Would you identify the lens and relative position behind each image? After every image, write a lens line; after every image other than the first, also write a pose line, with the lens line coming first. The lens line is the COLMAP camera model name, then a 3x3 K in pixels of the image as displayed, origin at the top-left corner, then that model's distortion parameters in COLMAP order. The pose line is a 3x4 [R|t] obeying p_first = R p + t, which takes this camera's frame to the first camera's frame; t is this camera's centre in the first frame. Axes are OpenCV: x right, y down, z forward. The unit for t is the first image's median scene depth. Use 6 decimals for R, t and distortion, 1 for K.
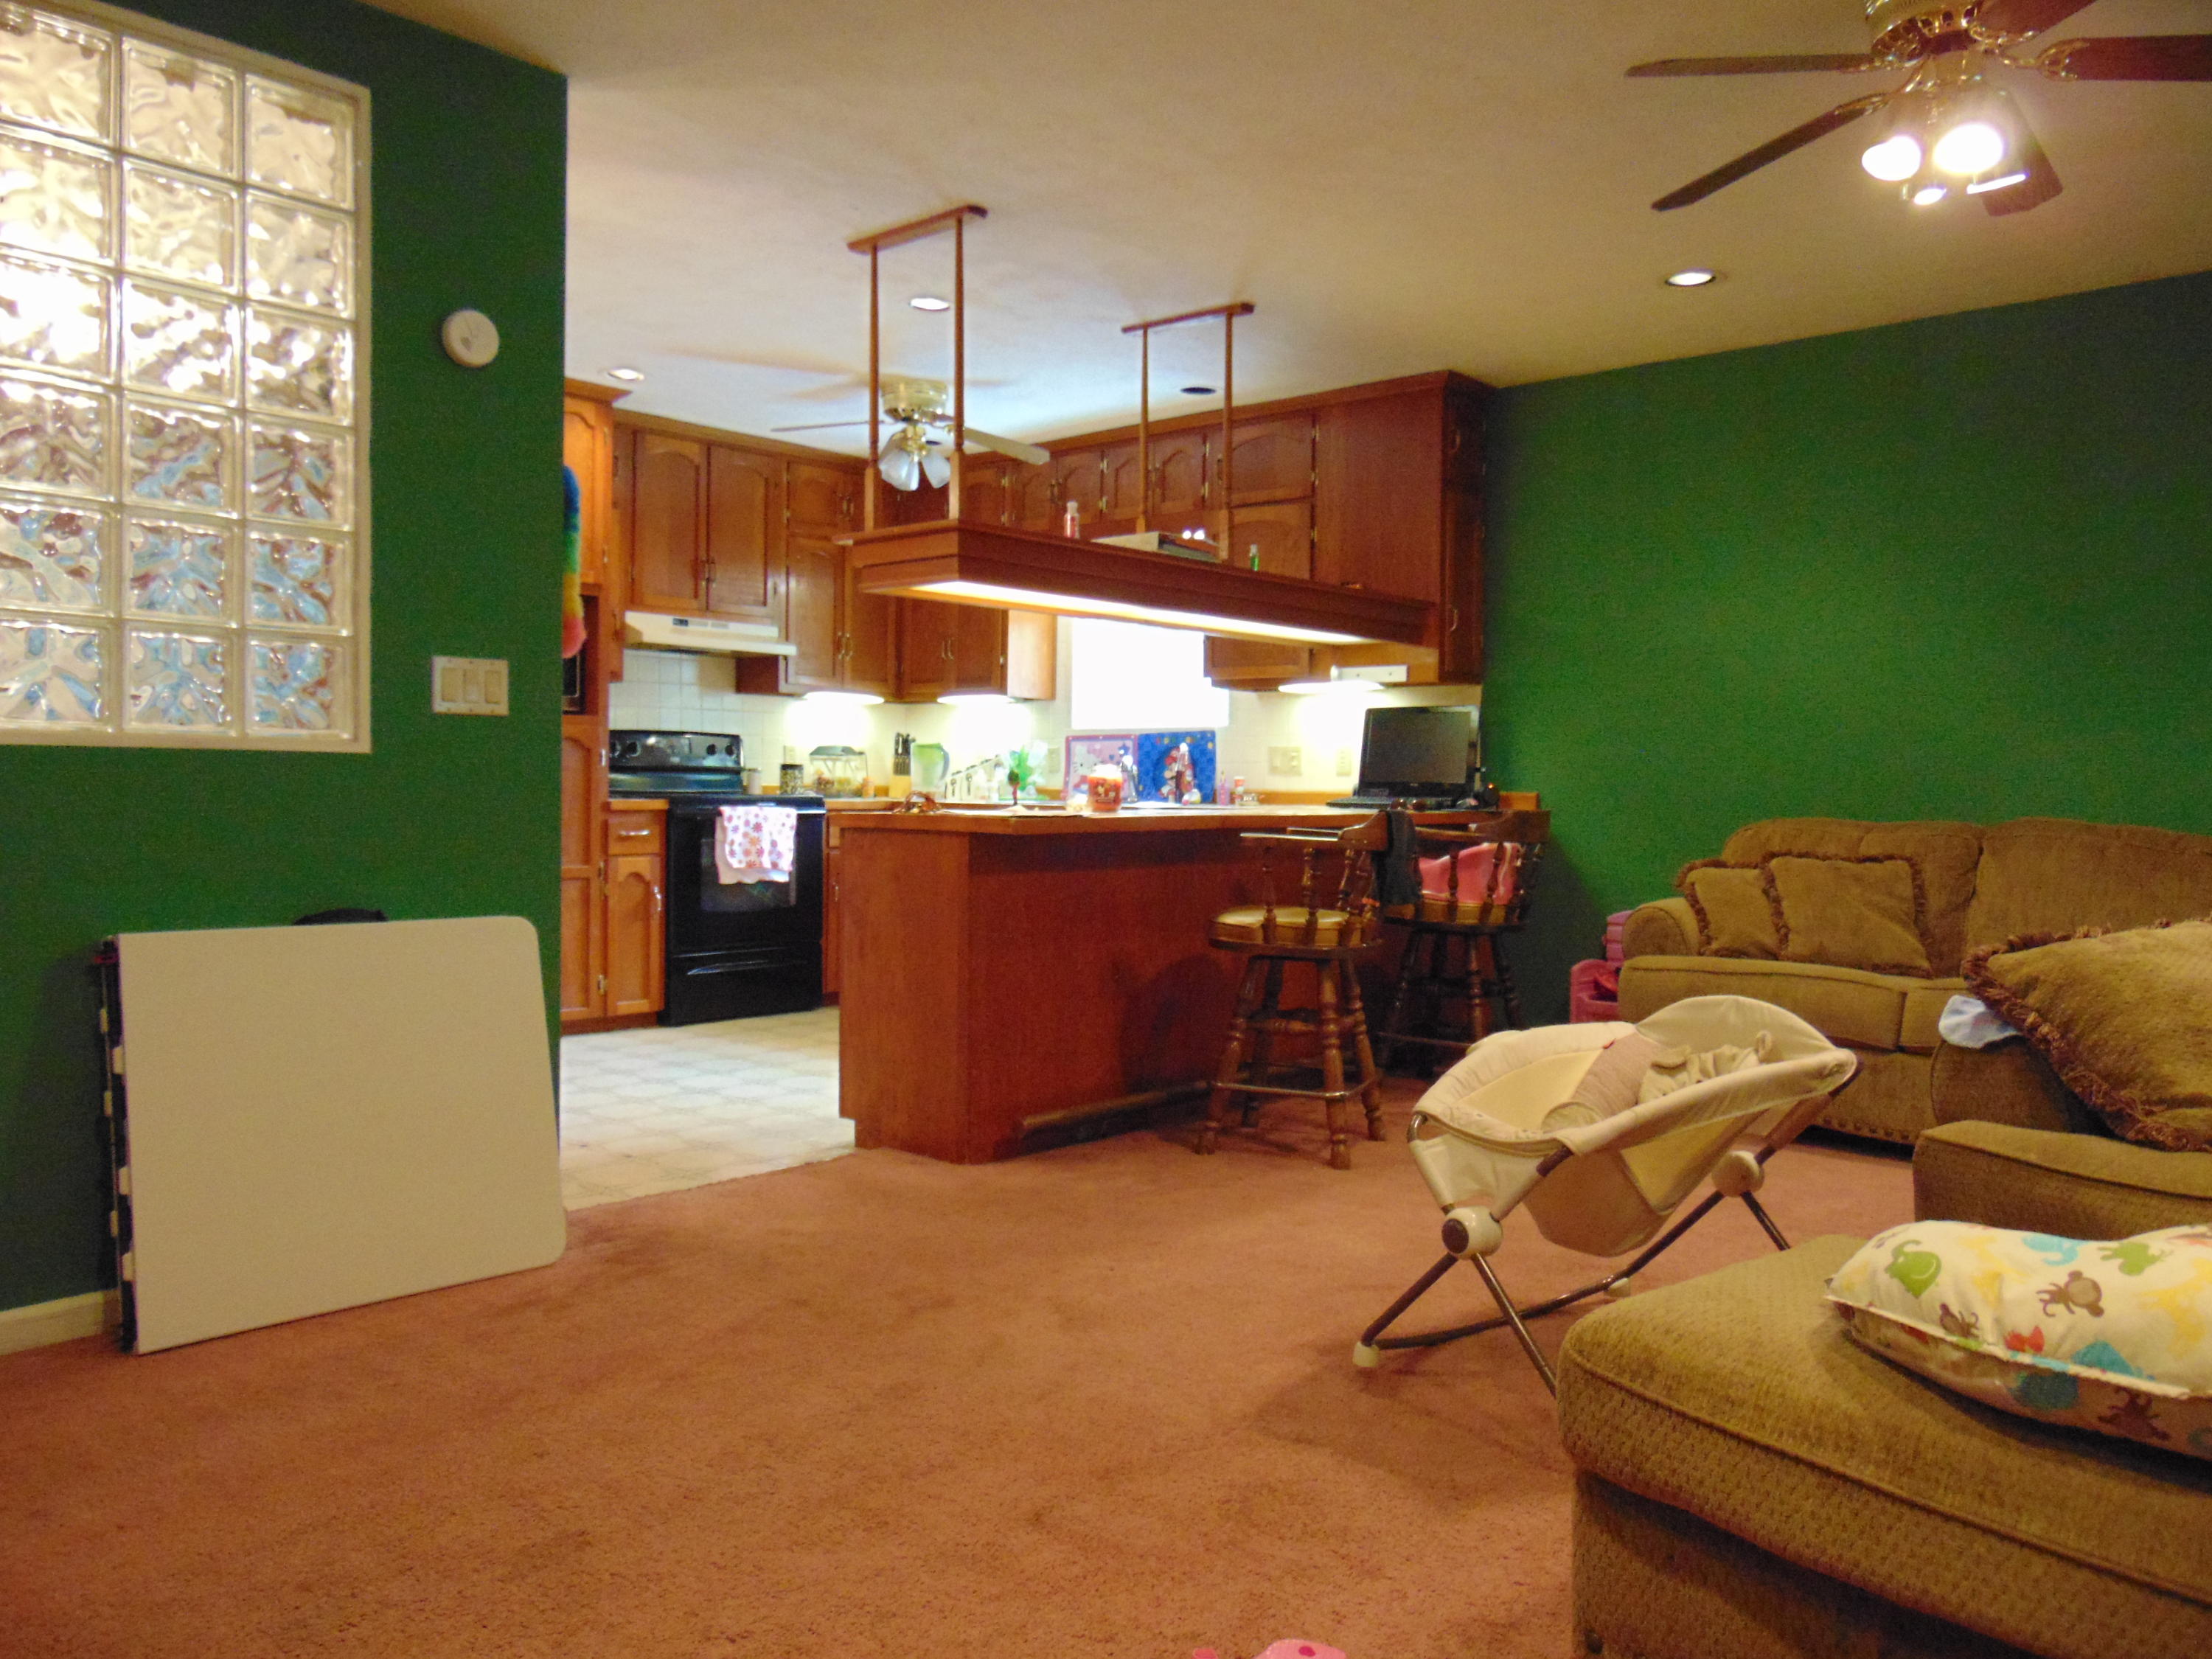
lens RADIAL K [[1659.0, 0, 1108.7], [0, 1659.0, 823.7], [0, 0, 1]] dist [-0.039344, 0.066908]
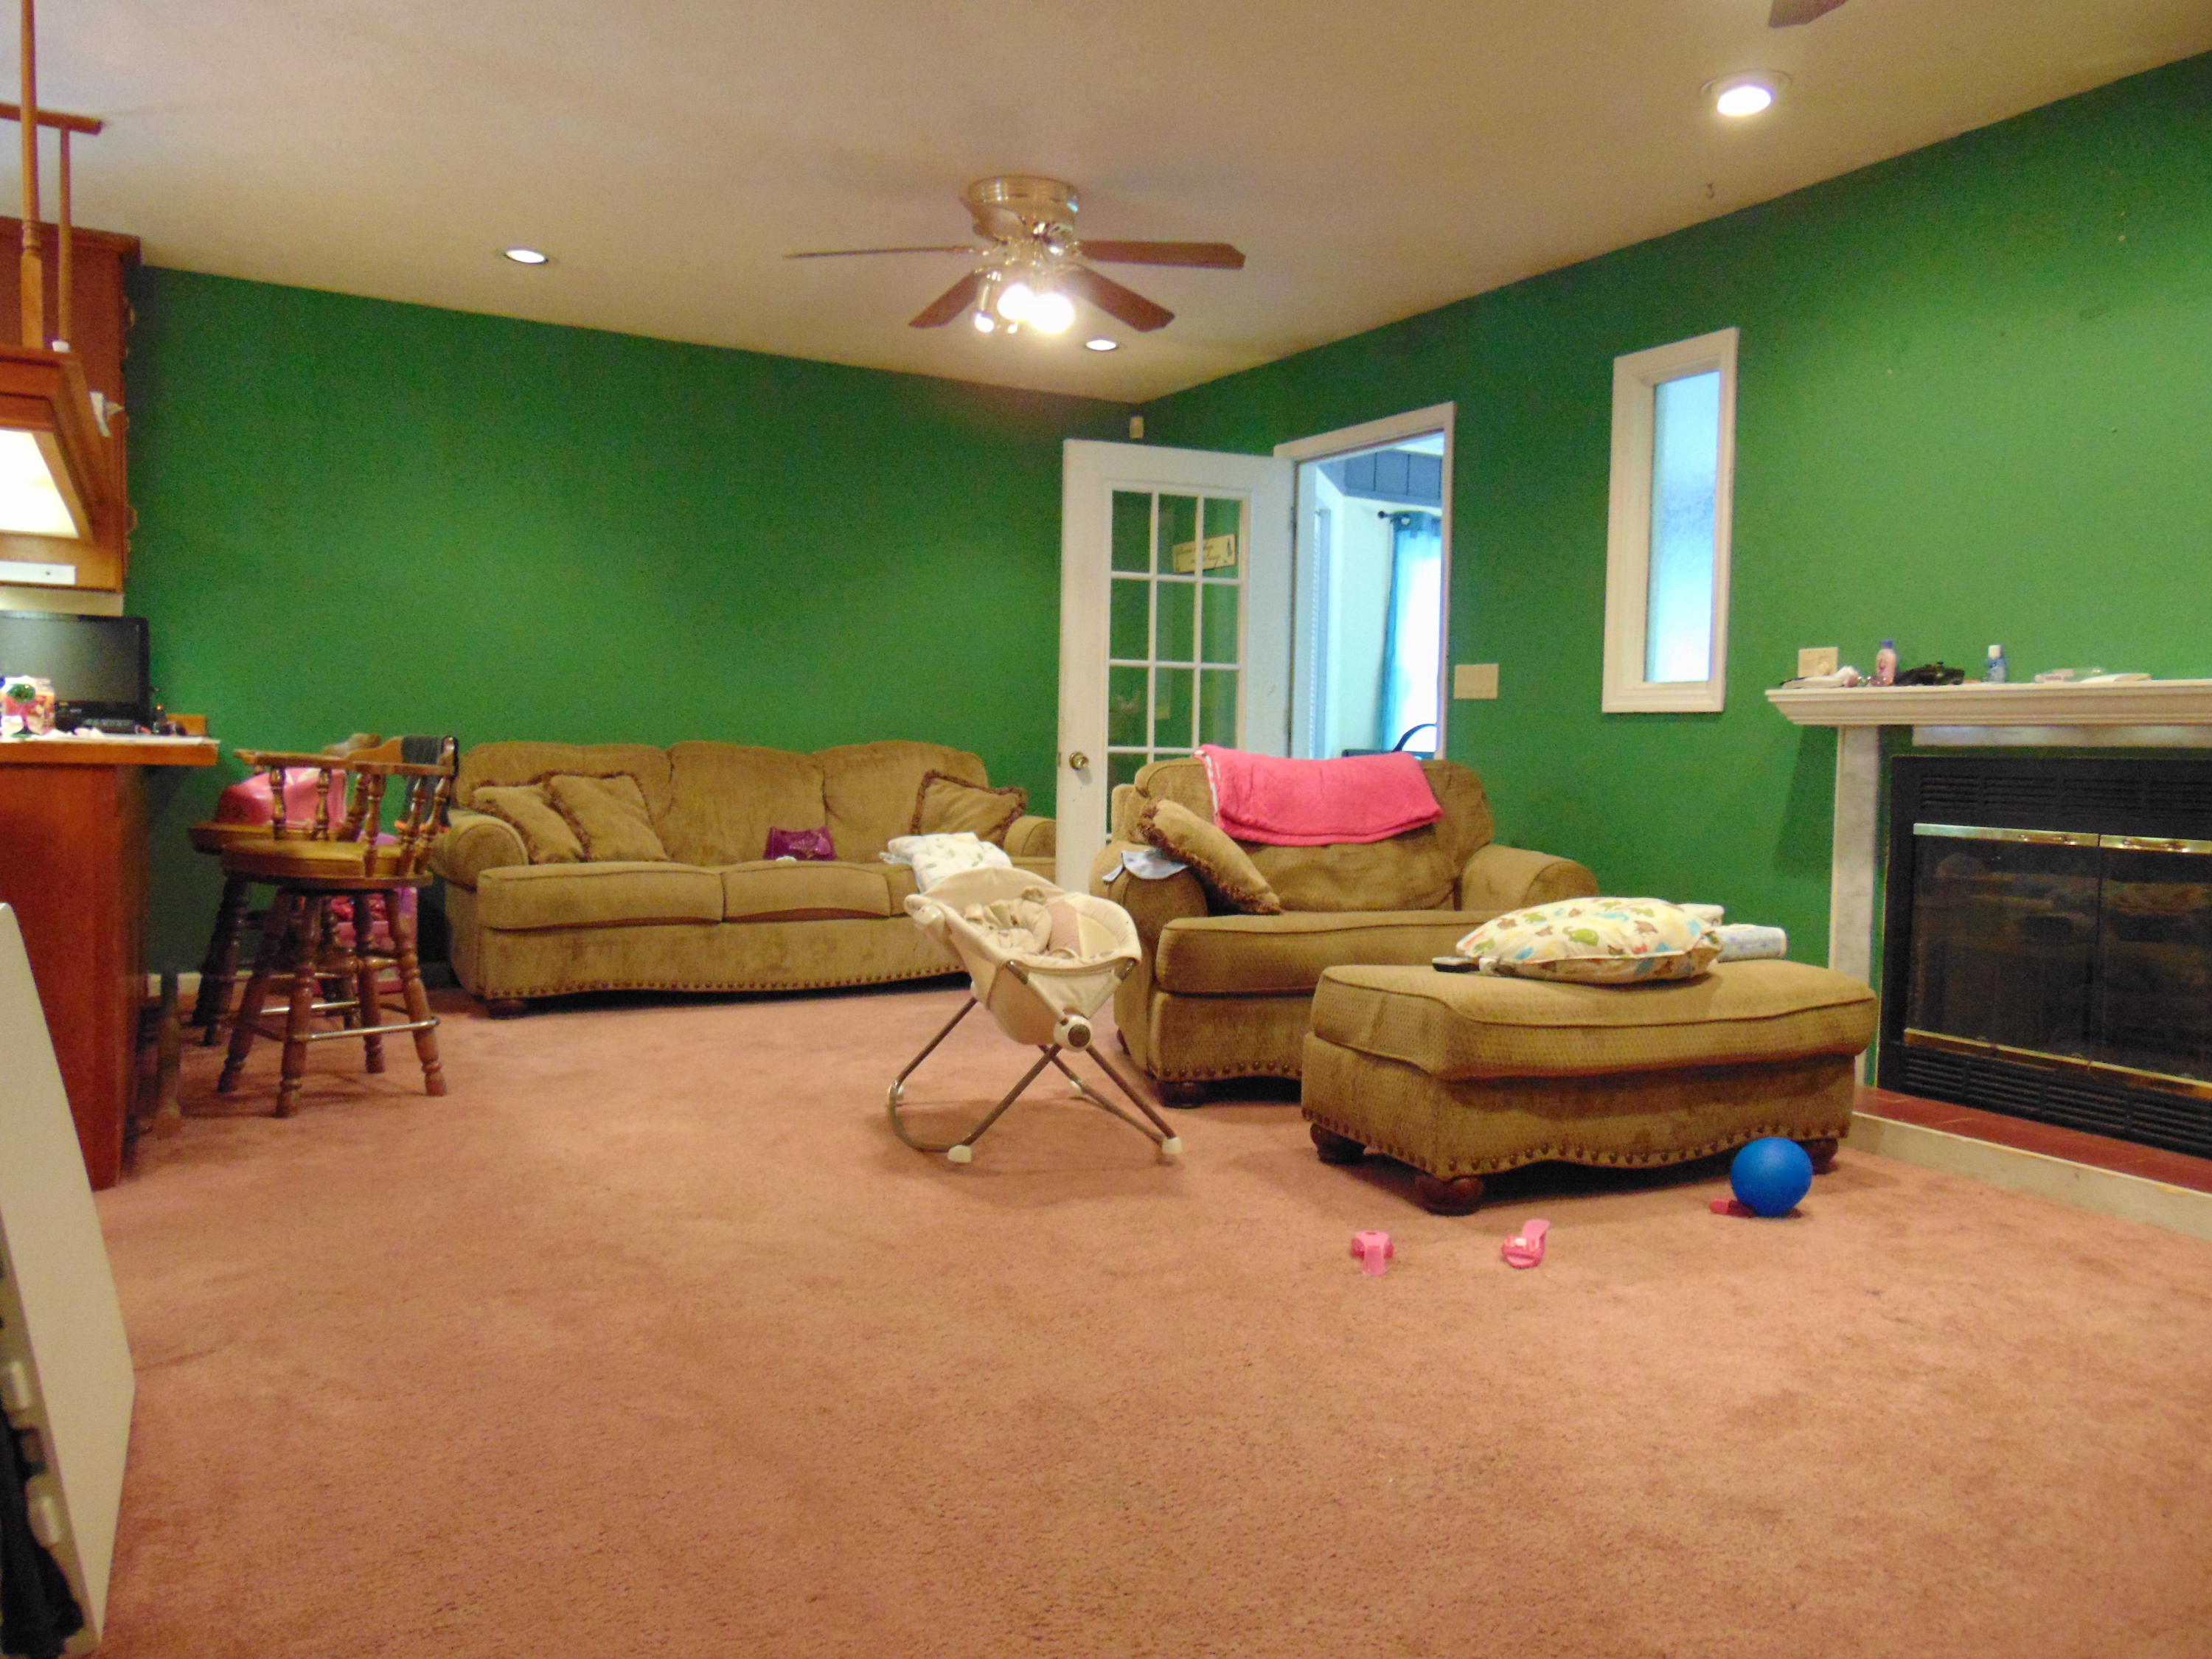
lens RADIAL K [[1659.0, 0, 1108.7], [0, 1659.0, 823.7], [0, 0, 1]] dist [-0.039344, 0.066908]
pose [[0.326524, -0.050750, 0.943826, -1.041199], [0.005393, 0.998641, 0.051832, -0.007322], [-0.945174, -0.011834, 0.326354, 0.470022]]
